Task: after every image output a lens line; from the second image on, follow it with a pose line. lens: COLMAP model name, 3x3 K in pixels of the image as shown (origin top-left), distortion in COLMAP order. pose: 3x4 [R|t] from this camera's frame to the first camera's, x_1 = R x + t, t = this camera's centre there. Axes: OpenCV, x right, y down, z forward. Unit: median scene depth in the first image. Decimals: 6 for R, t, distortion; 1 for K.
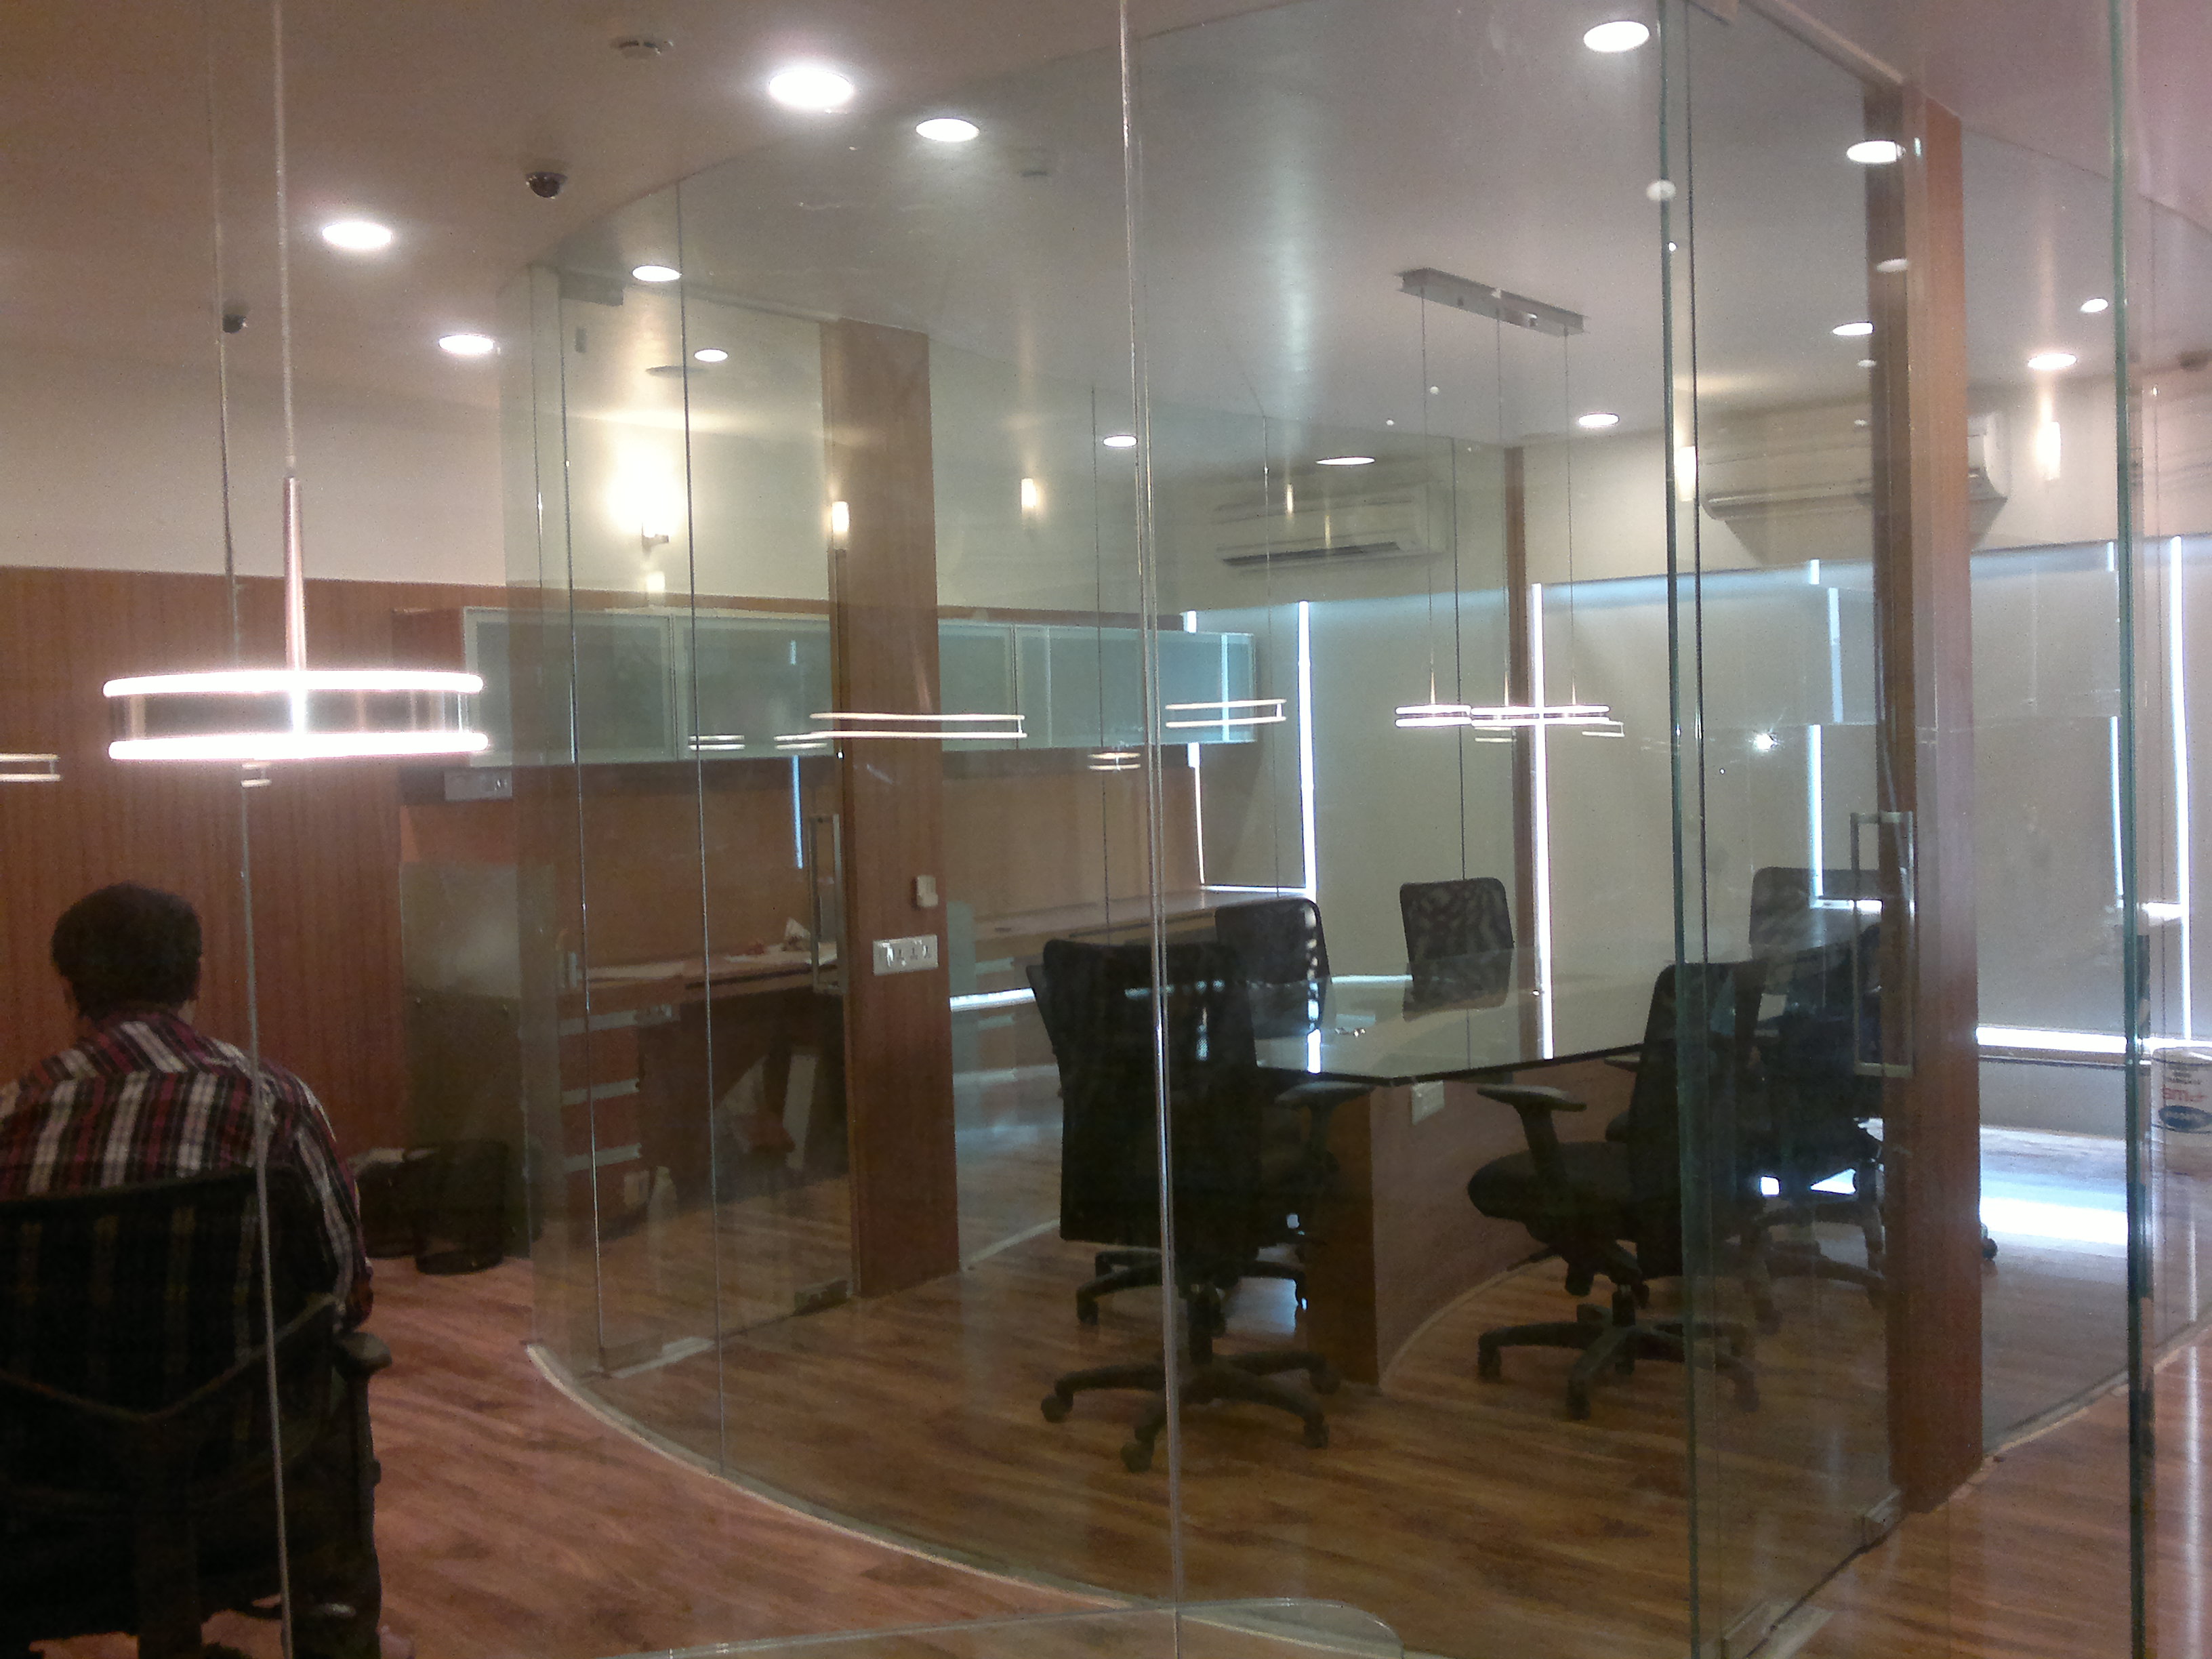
lens RADIAL K [[2105.8, 0, 1113.5], [0, 2105.8, 821.5], [0, 0, 1]] dist [-0.030344, 0.002950]
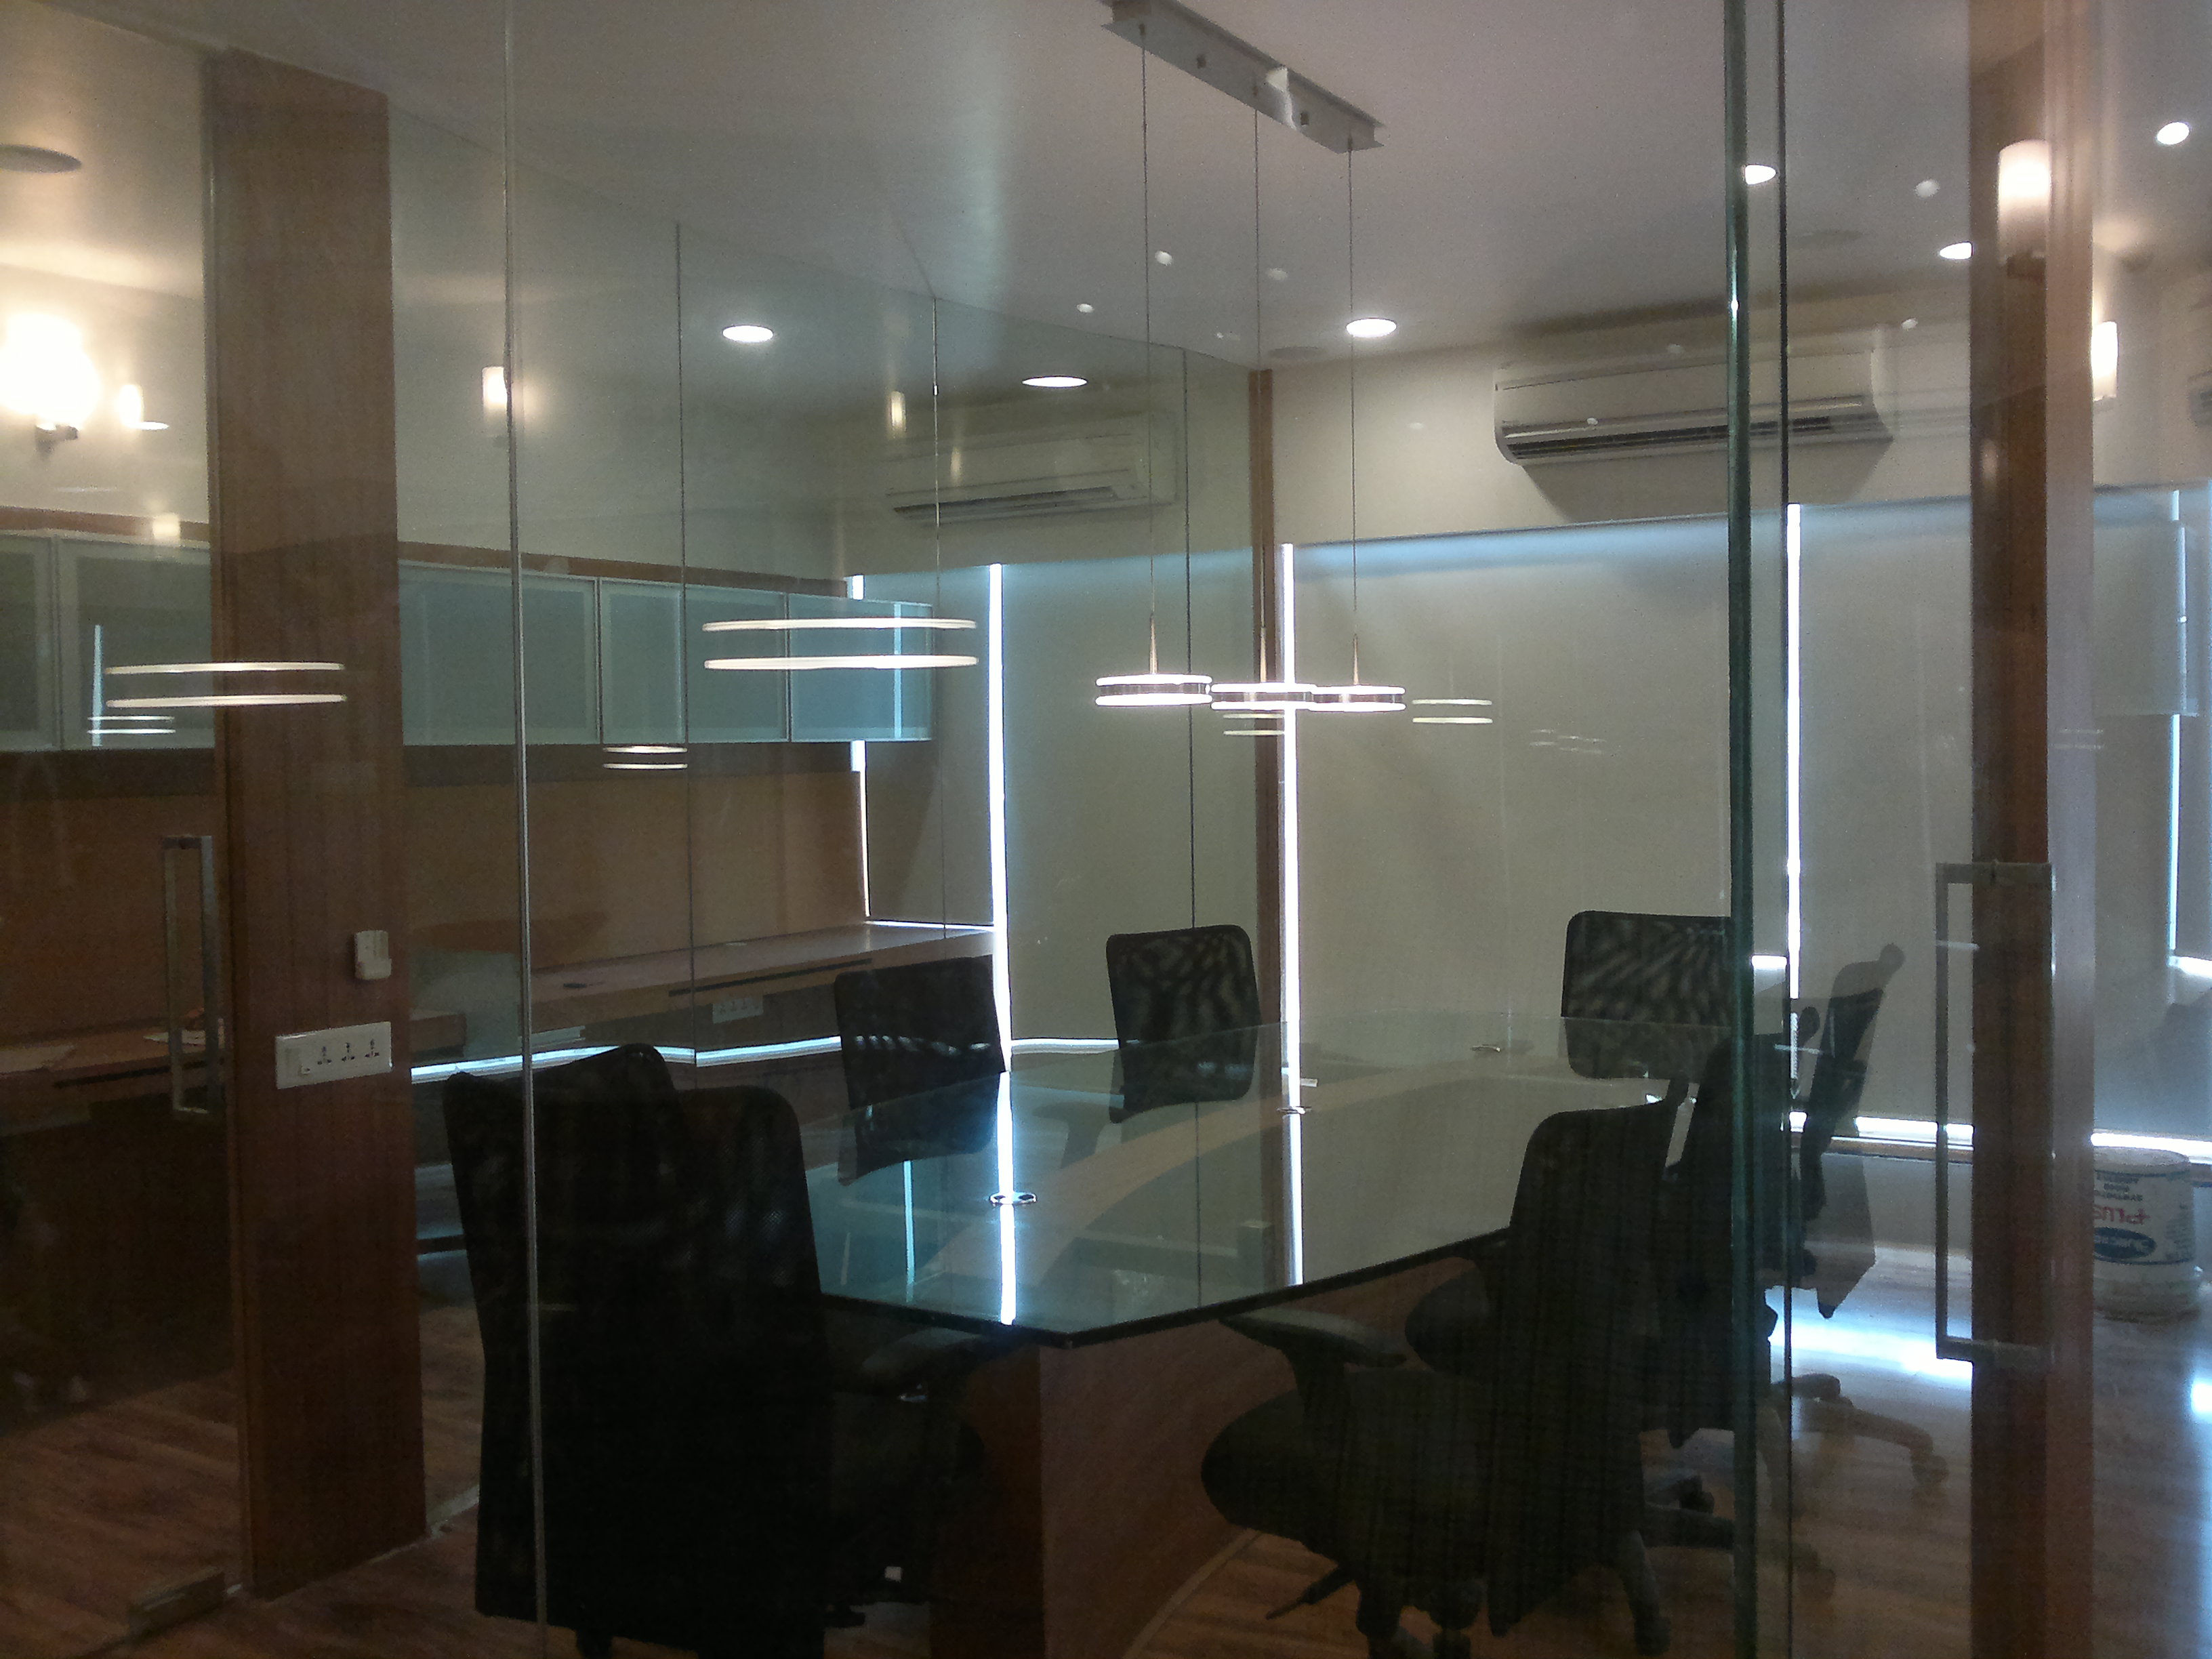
lens RADIAL K [[2105.8, 0, 1113.5], [0, 2105.8, 821.5], [0, 0, 1]] dist [-0.030344, 0.002950]
pose [[0.991414, 0.011157, 0.130283, 0.043016], [-0.010690, 0.999934, -0.004287, -0.006095], [-0.130322, 0.002858, 0.991468, 0.277318]]
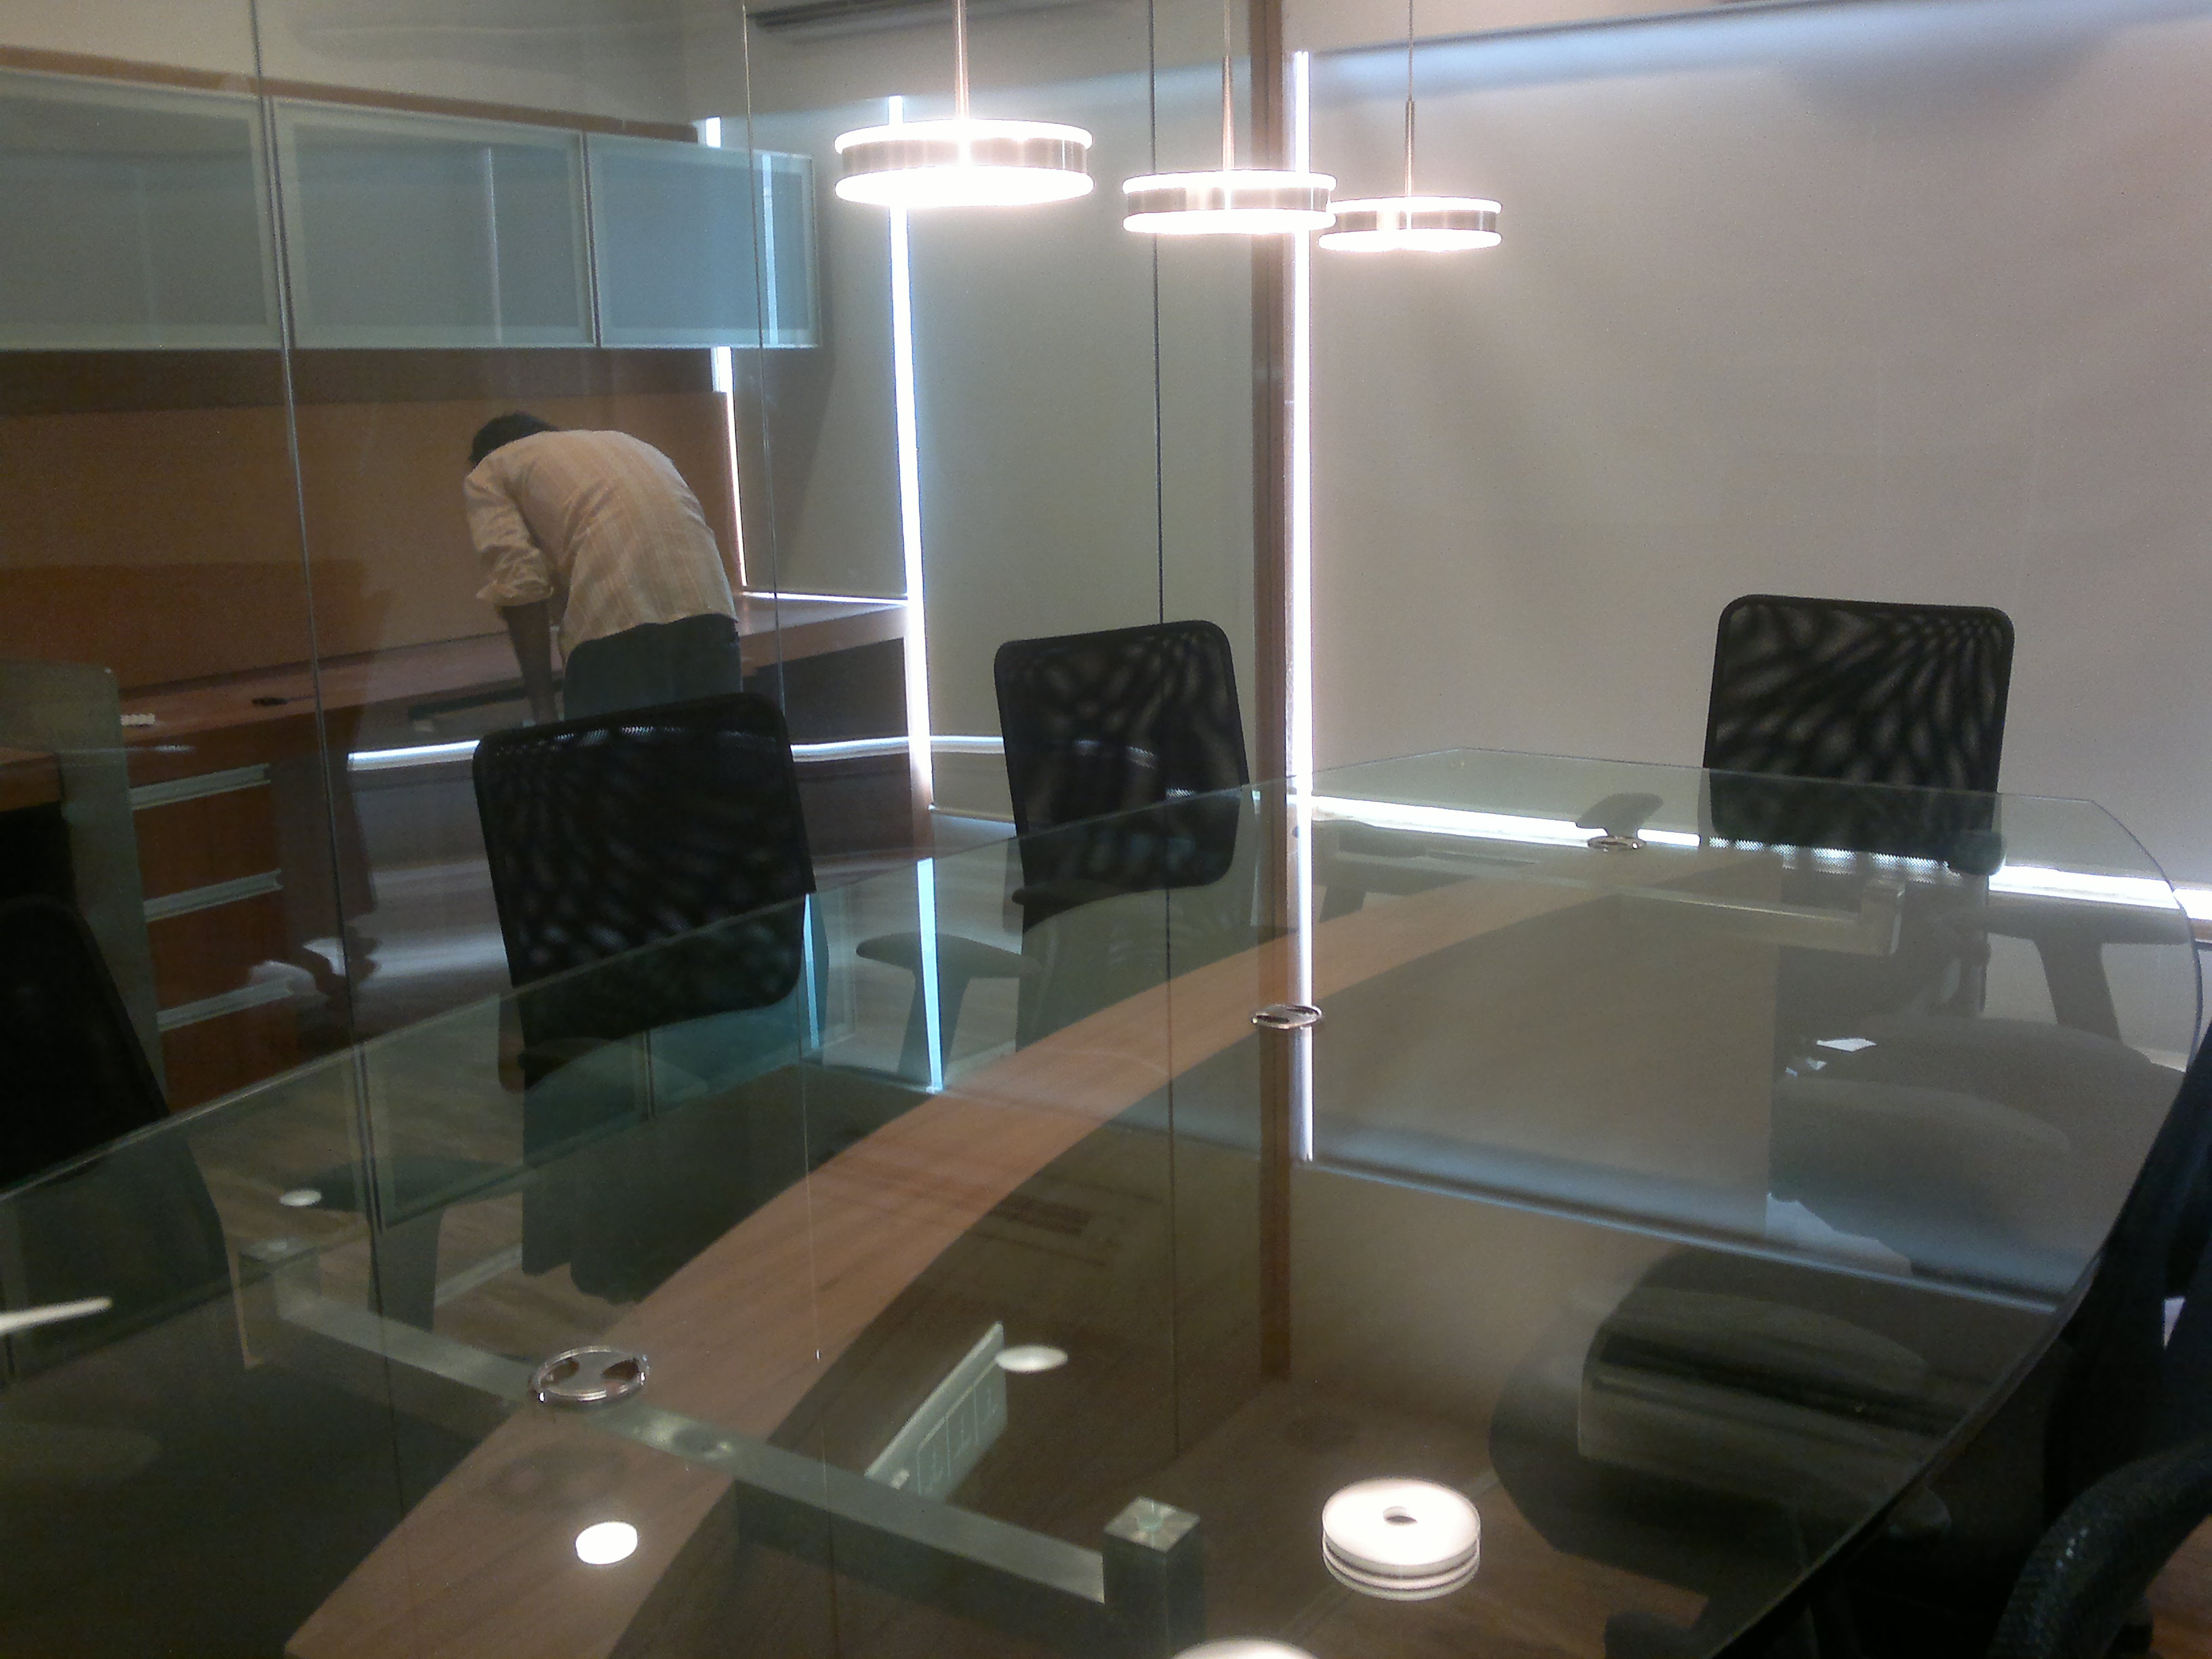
lens RADIAL K [[2105.8, 0, 1113.5], [0, 2105.8, 821.5], [0, 0, 1]] dist [-0.030344, 0.002950]
pose [[0.992292, -0.011355, 0.123404, 0.102812], [-0.009162, 0.986346, 0.164430, -0.006234], [-0.123586, -0.164293, 0.978639, 0.543597]]
